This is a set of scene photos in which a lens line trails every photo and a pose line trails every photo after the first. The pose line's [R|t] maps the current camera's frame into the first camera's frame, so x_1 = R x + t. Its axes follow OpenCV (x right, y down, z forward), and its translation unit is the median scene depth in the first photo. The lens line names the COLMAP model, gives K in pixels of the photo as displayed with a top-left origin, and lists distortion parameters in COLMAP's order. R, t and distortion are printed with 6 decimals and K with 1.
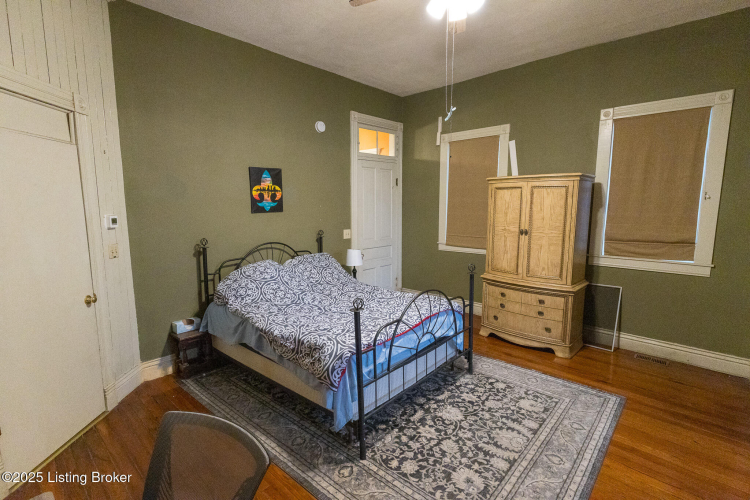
lens RADIAL K [[358.9, 0, 375.0], [0, 358.9, 250.0], [0, 0, 1]] dist [0.009527, 0.000557]
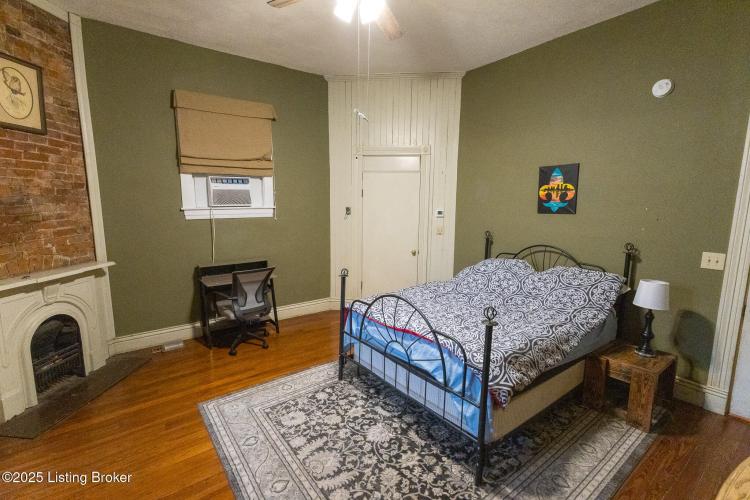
lens RADIAL K [[346.9, 0, 372.2], [0, 346.9, 251.3], [0, 0, 1]] dist [0.001793, 0.000575]
pose [[-0.197790, 0.143201, -0.969728, 0.801642], [-0.133973, 0.976040, 0.171458, -0.118141], [0.971046, 0.163830, -0.173866, 0.844577]]
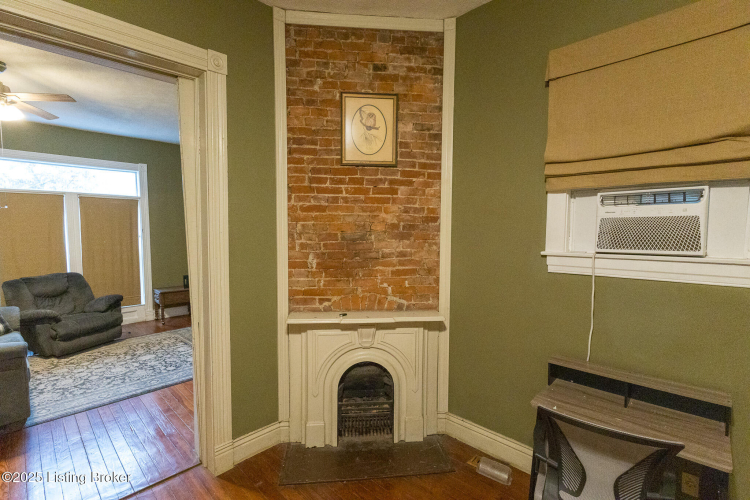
lens RADIAL K [[355.8, 0, 374.9], [0, 355.8, 250.7], [0, 0, 1]] dist [0.002583, 0.001518]
pose [[-0.999387, -0.007526, 0.034204, 0.108698], [-0.000894, 0.981803, 0.189901, -0.108794], [-0.035011, 0.189754, -0.981207, 0.699254]]
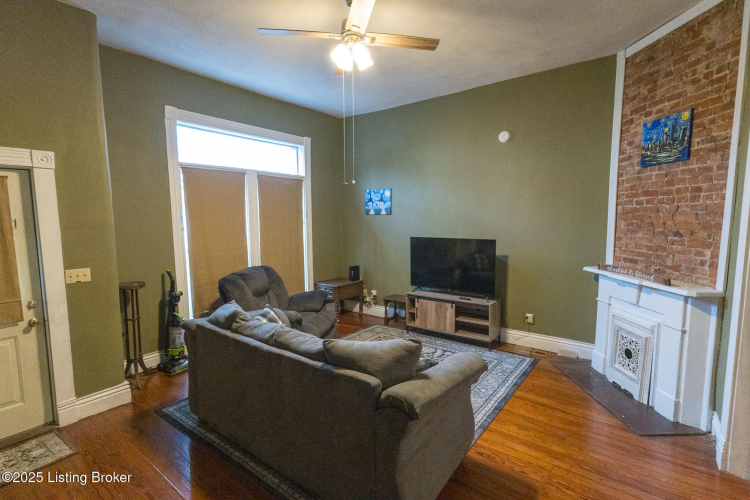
lens RADIAL K [[361.4, 0, 373.5], [0, 361.4, 251.2], [0, 0, 1]] dist [0.003853, 0.001852]
pose [[-0.996487, 0.008055, -0.083361, 1.225469], [-0.010979, 0.974209, 0.225379, -0.071625], [0.083026, 0.225503, -0.970698, 0.536971]]
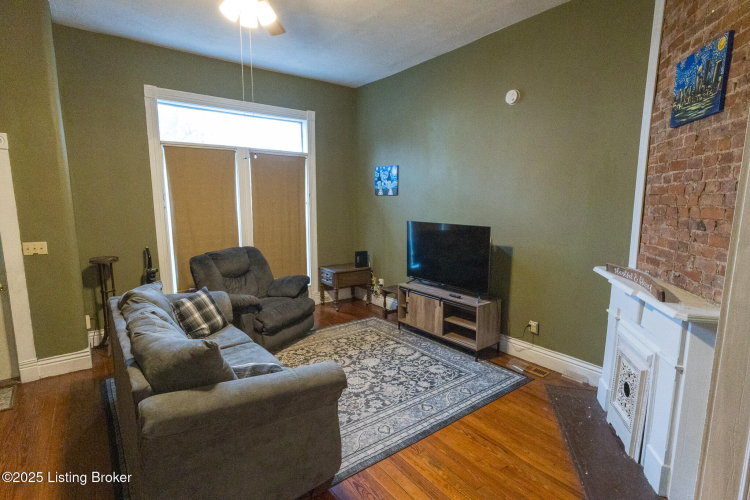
lens RADIAL K [[377.2, 0, 373.7], [0, 377.2, 251.8], [0, 0, 1]] dist [0.002579, 0.000943]
pose [[-0.983443, -0.034880, 0.177830, 0.827891], [0.014512, 0.962993, 0.269135, -0.054705], [-0.180636, 0.267259, -0.946543, 0.424977]]
